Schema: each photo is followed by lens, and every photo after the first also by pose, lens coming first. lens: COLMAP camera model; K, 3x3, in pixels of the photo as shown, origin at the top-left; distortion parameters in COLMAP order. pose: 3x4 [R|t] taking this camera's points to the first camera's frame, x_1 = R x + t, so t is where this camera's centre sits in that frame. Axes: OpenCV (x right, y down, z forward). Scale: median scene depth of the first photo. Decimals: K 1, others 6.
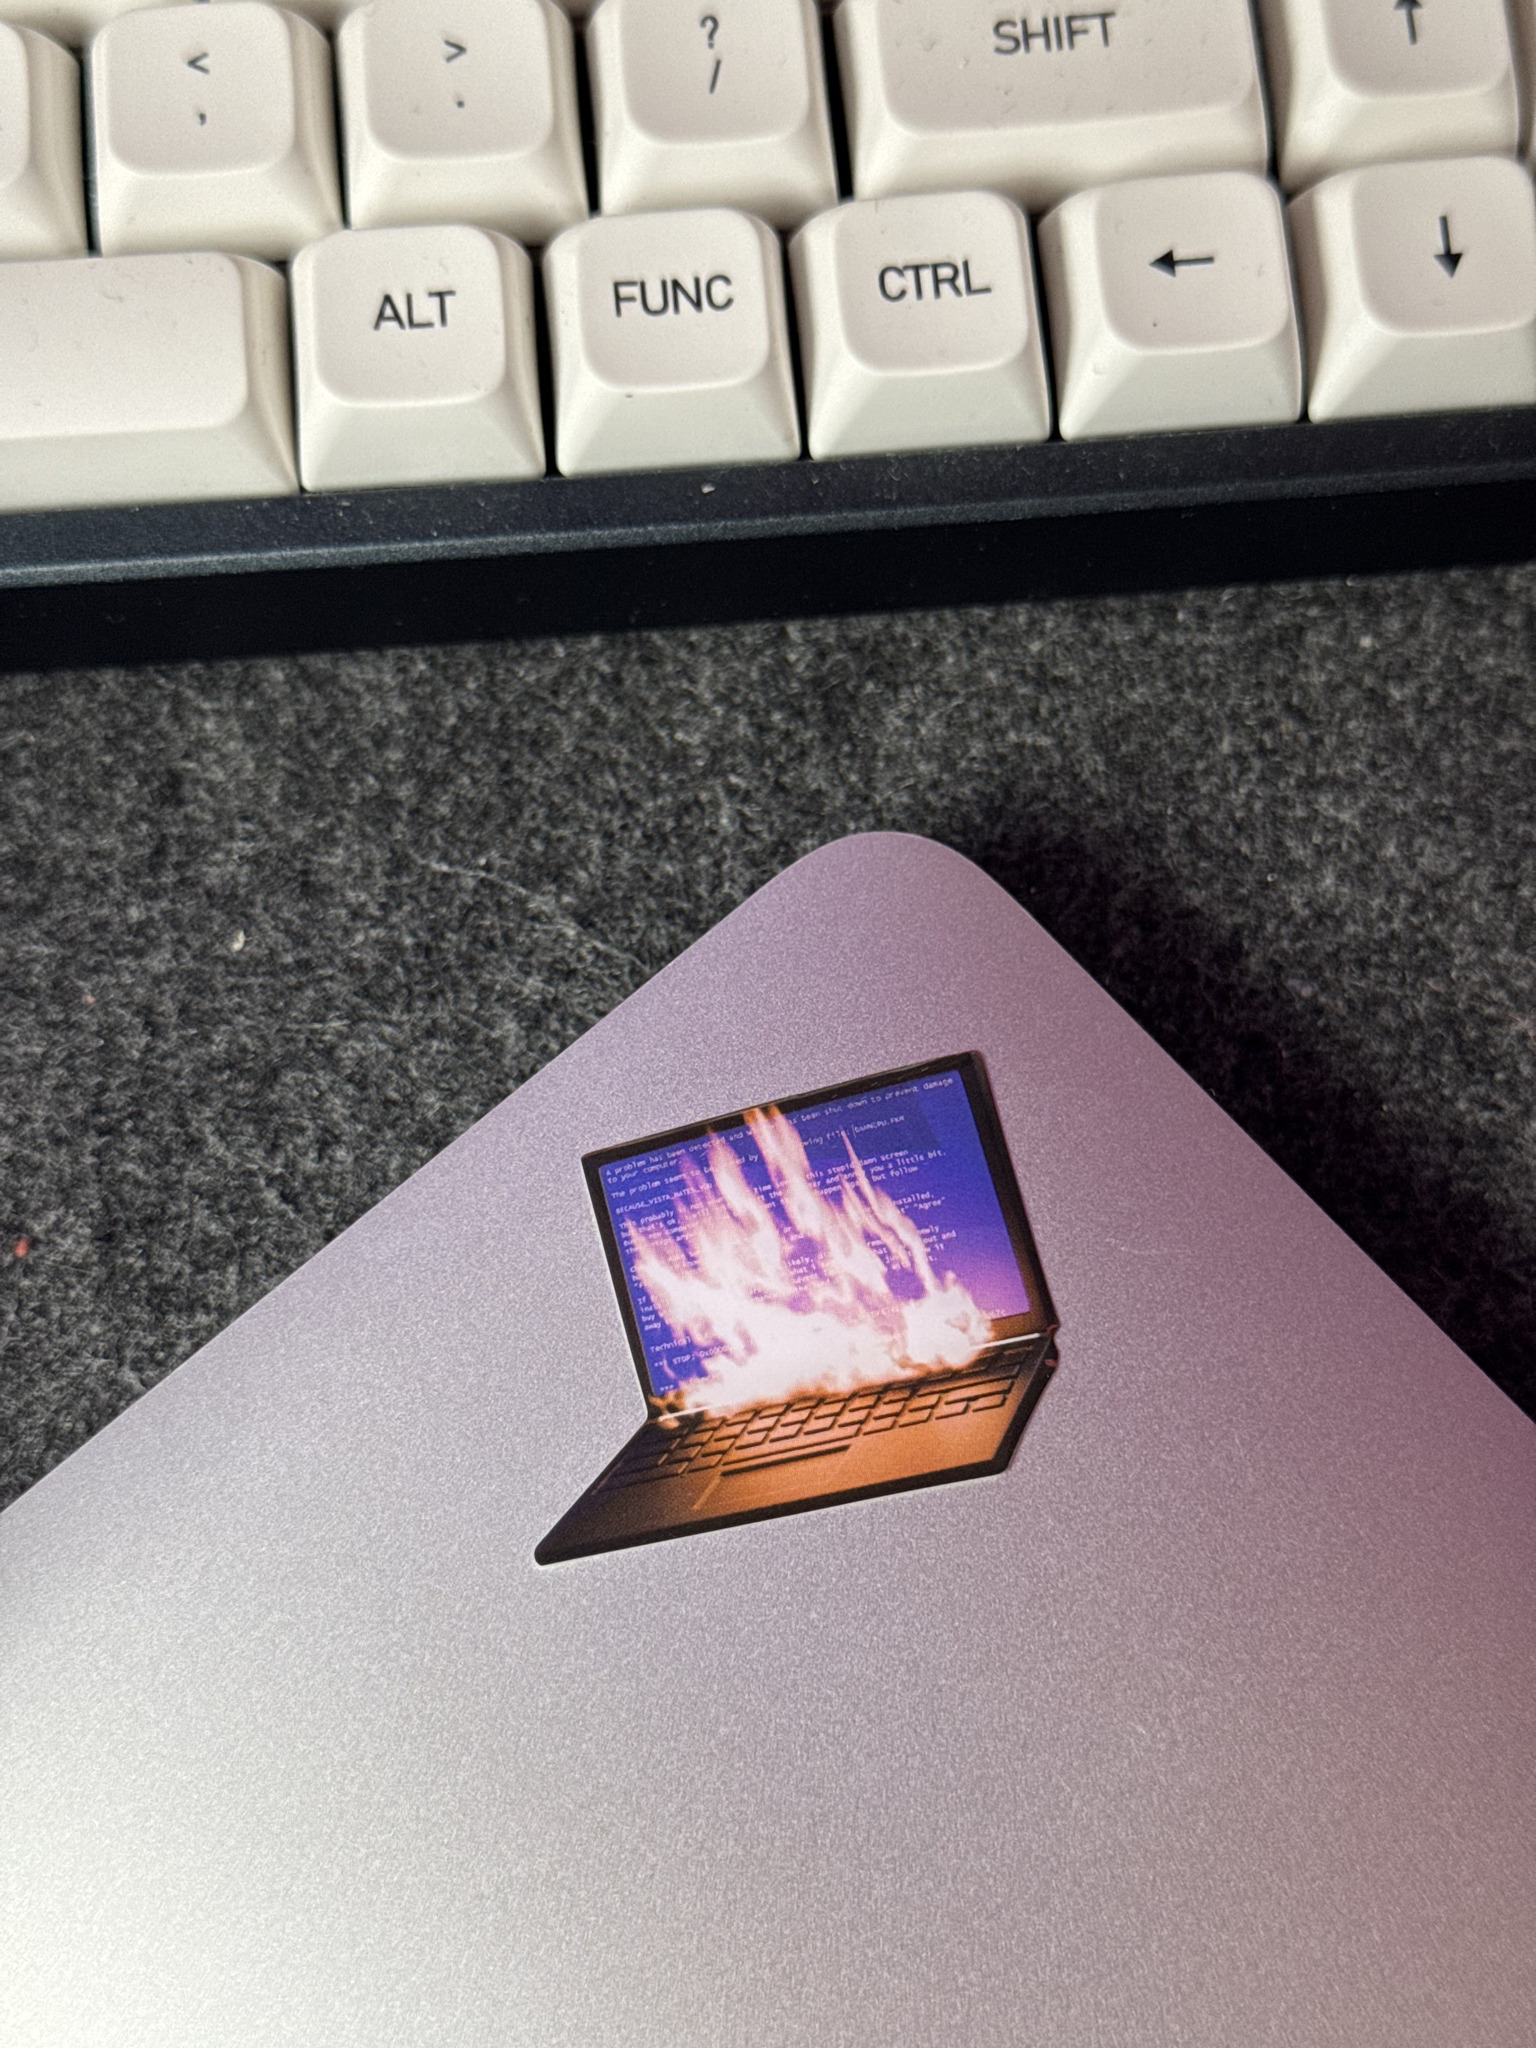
lens RADIAL K [[3018.4, 0, 768.0], [0, 3018.4, 1024.0], [0, 0, 1]] dist [0.133331, -0.235750]
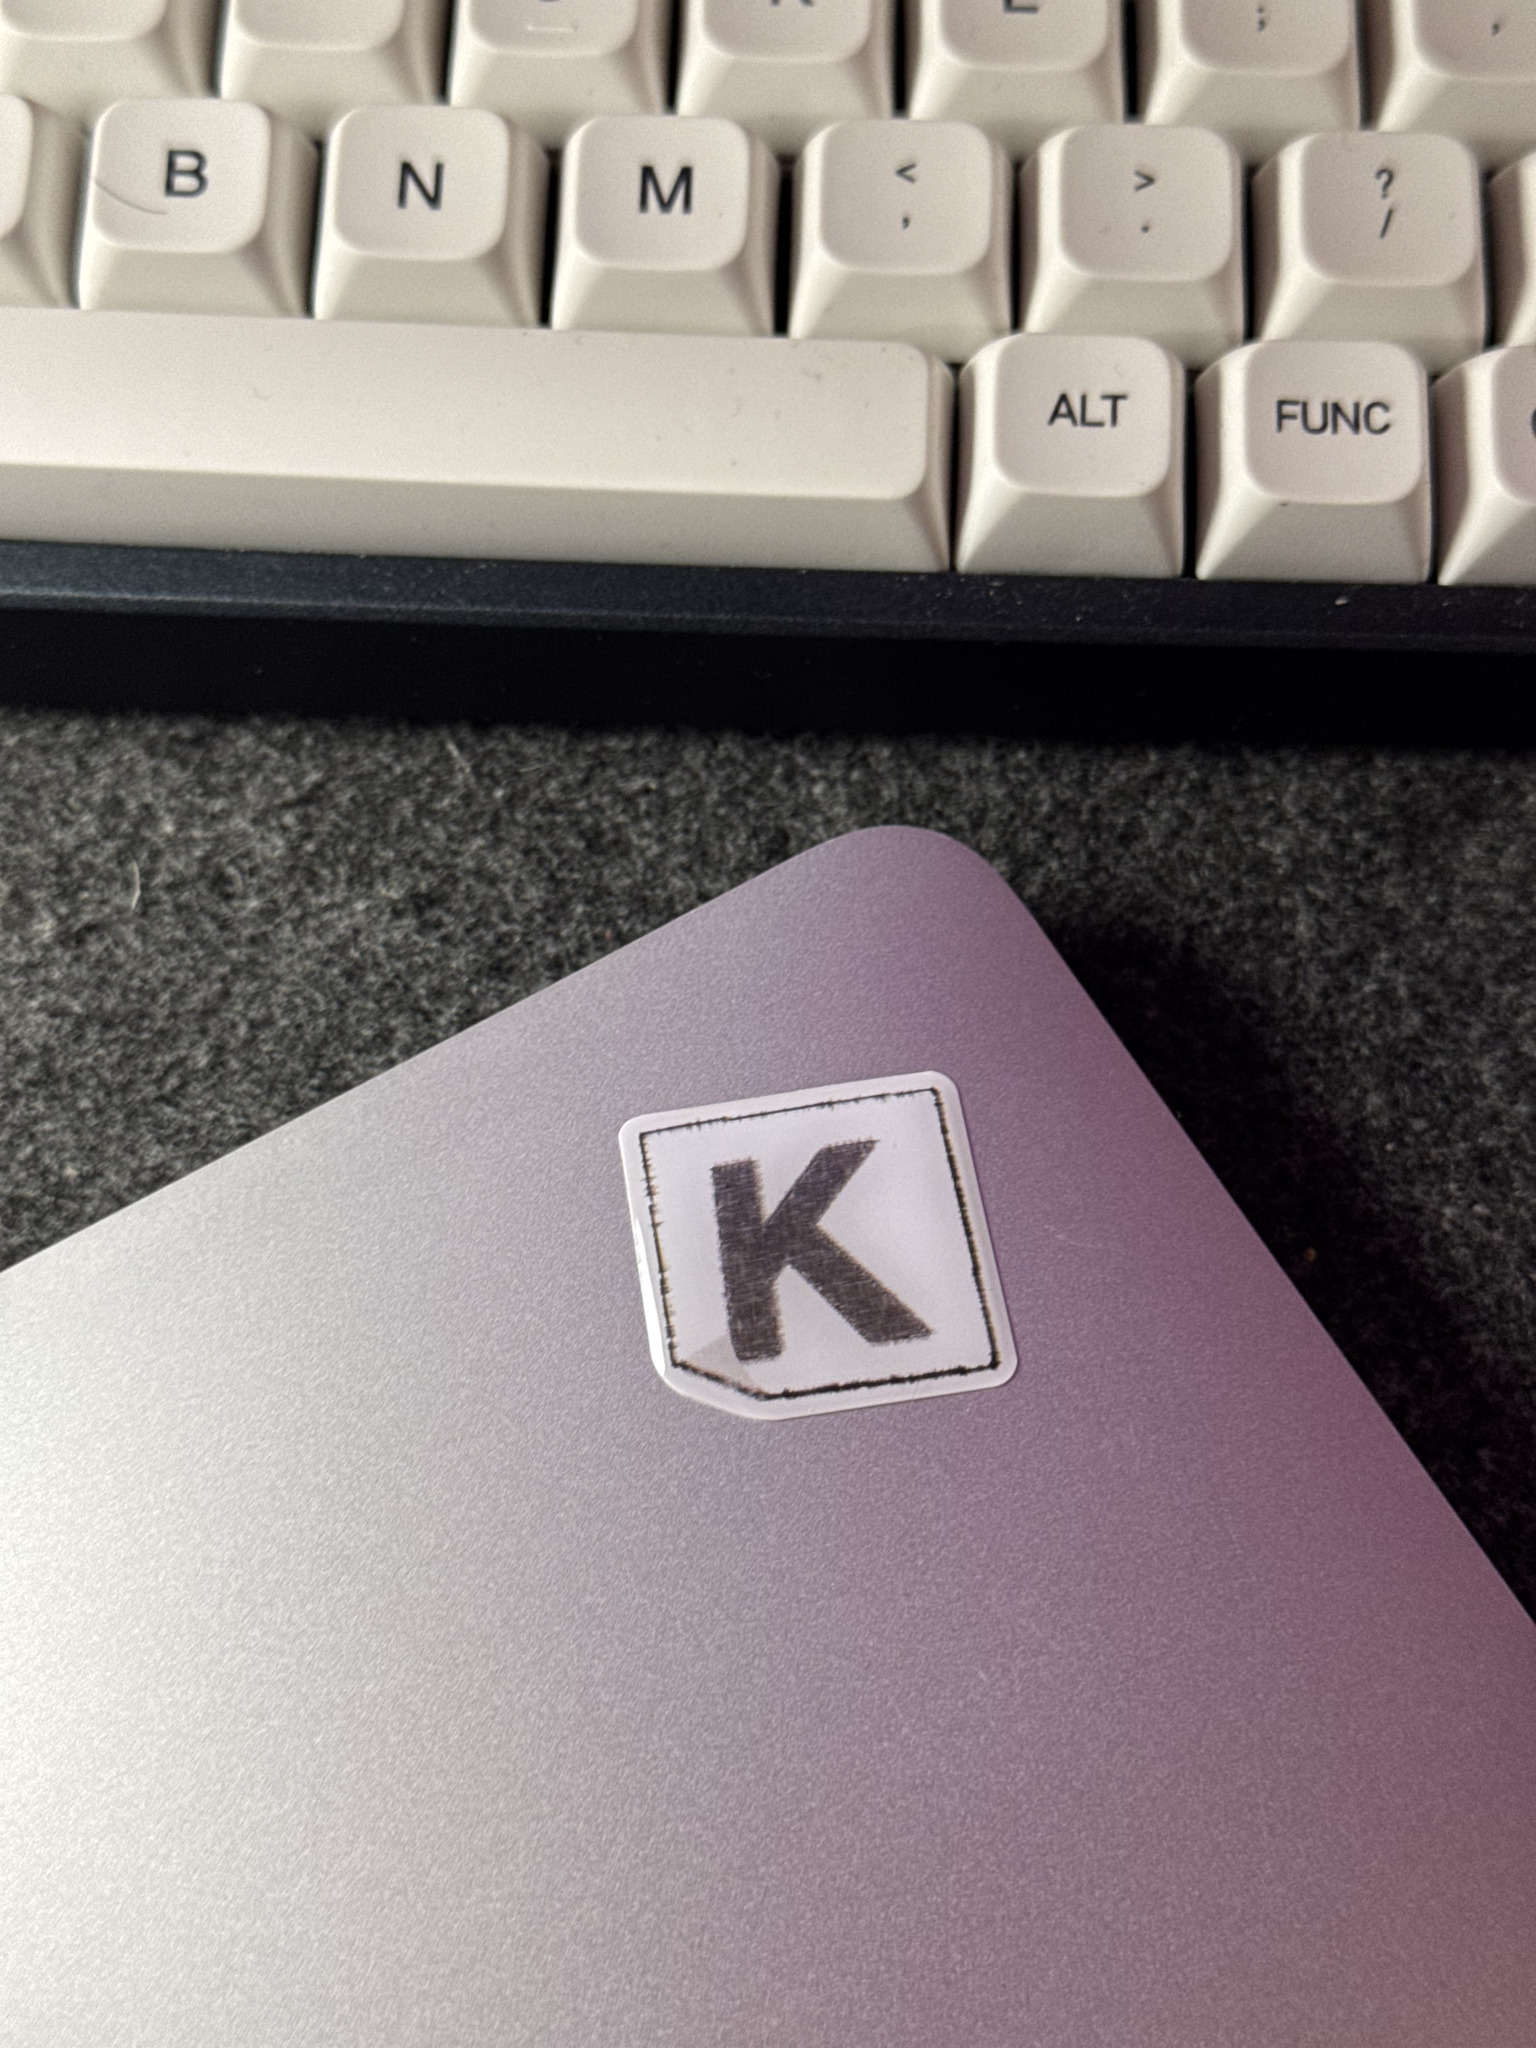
lens RADIAL K [[3006.5, 0, 758.6], [0, 3006.5, 1039.2], [0, 0, 1]] dist [0.120074, -0.138781]
pose [[0.991513, 0.106372, -0.074749, -0.117723], [-0.112655, 0.989943, -0.085567, 0.080348], [0.064896, 0.093261, 0.993524, -0.036575]]
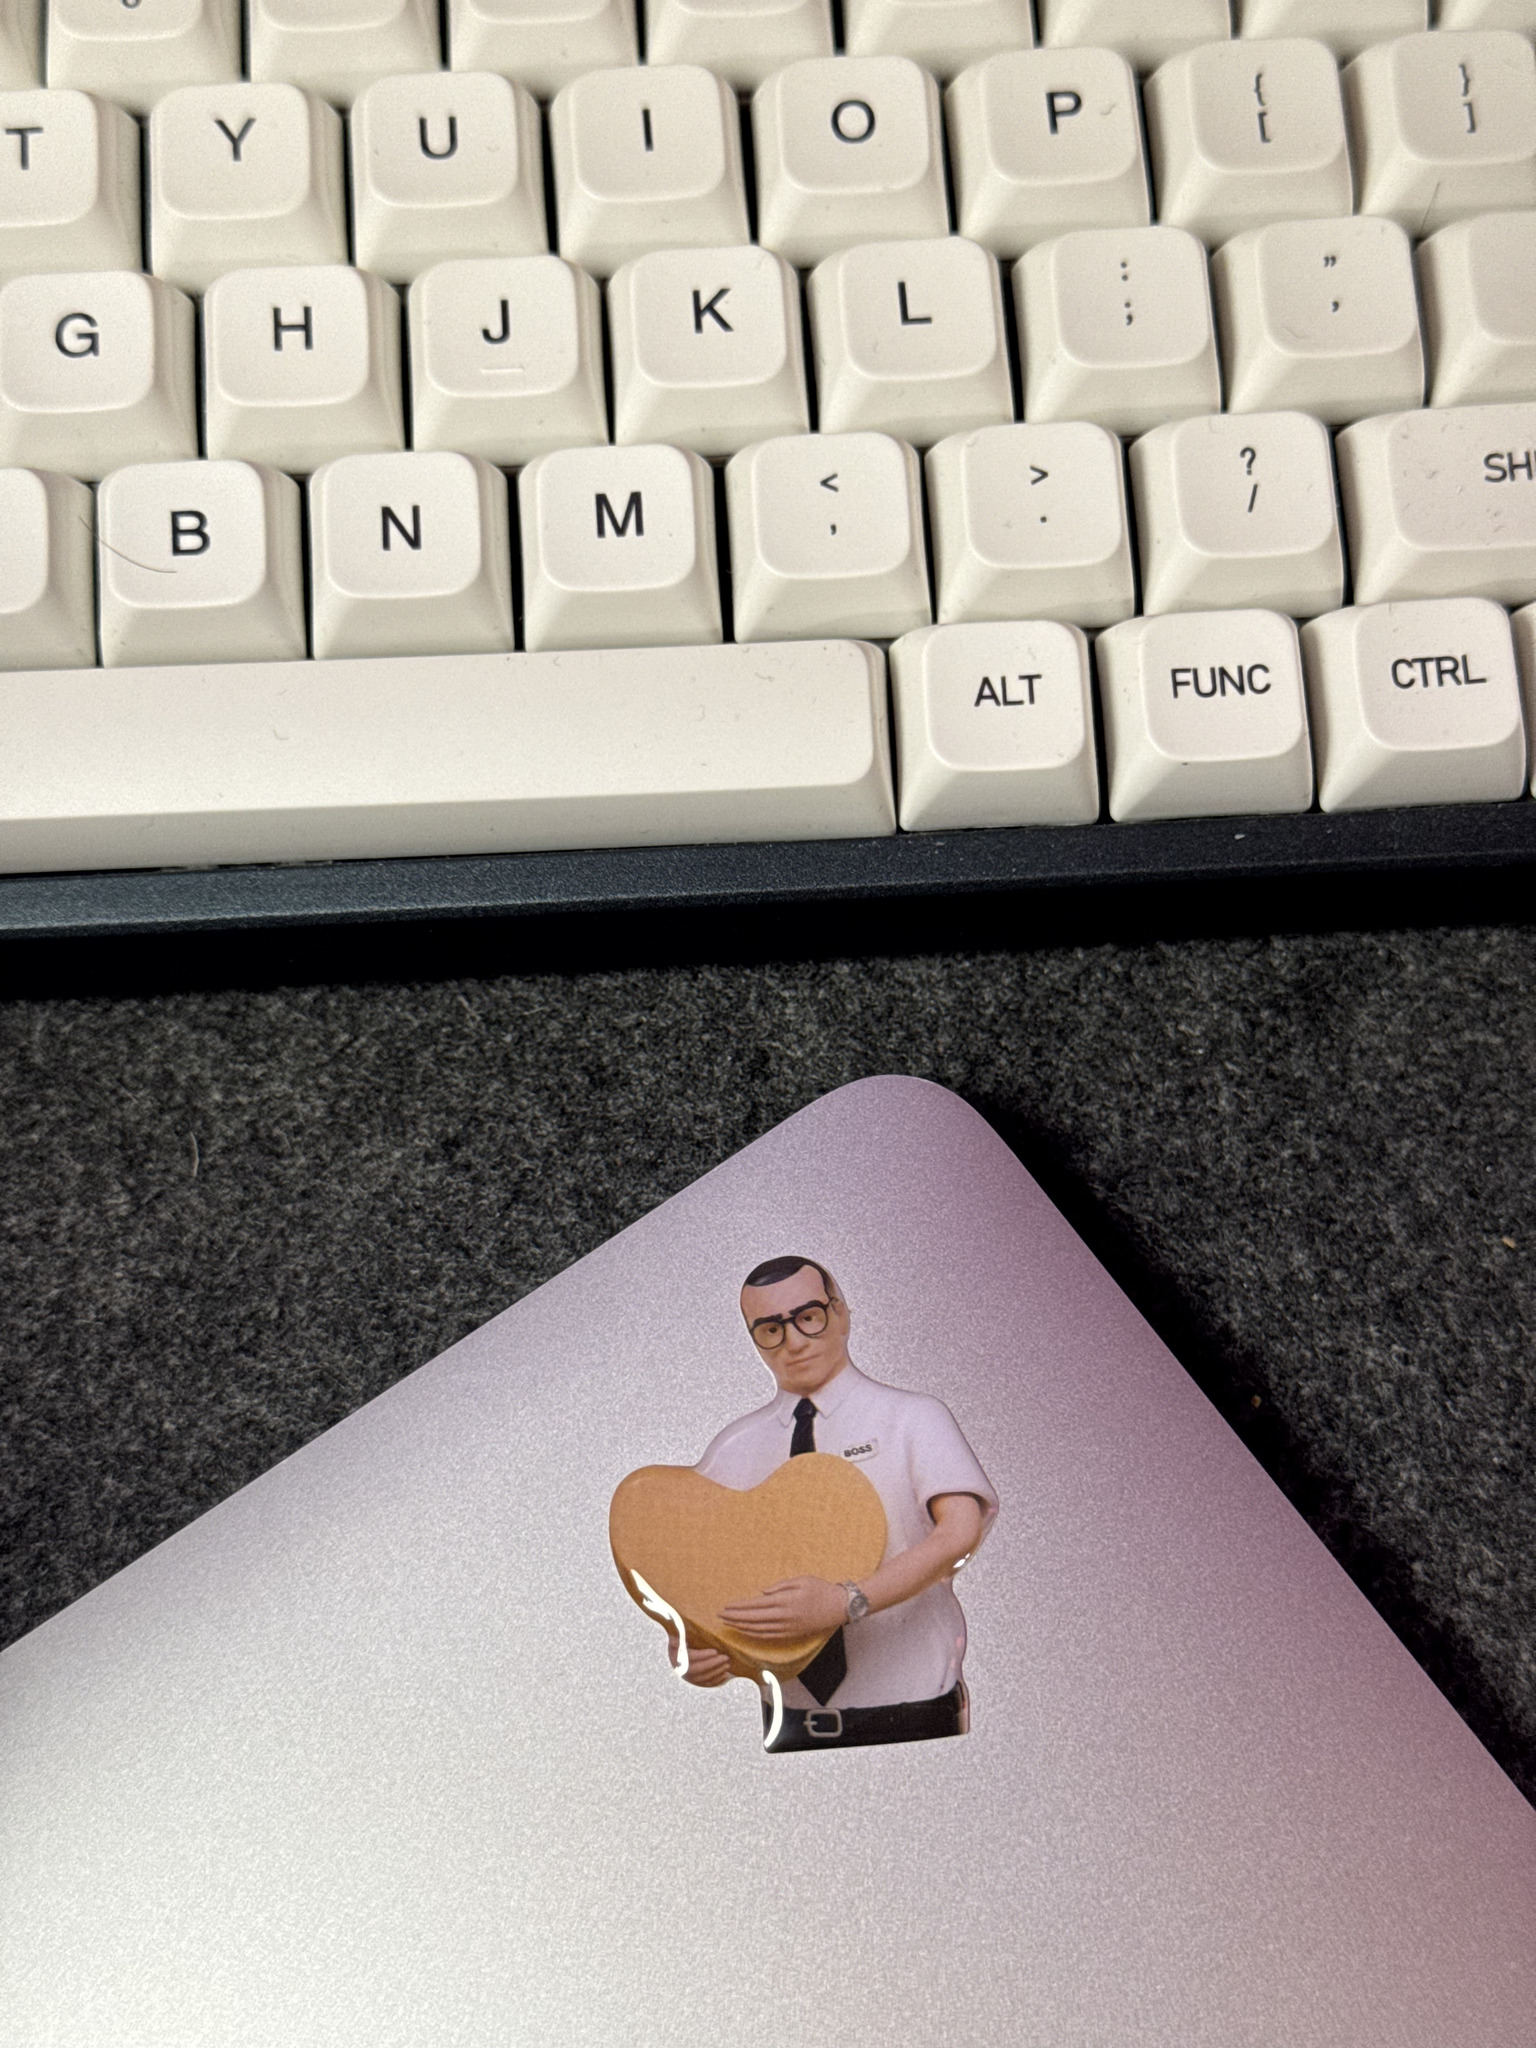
lens RADIAL K [[3018.4, 0, 768.0], [0, 3018.4, 1024.0], [0, 0, 1]] dist [0.133331, -0.235750]
pose [[0.999476, 0.025270, -0.020208, -0.169708], [-0.025916, 0.999140, -0.032368, -0.054842], [0.019372, 0.032874, 0.999272, -0.190654]]
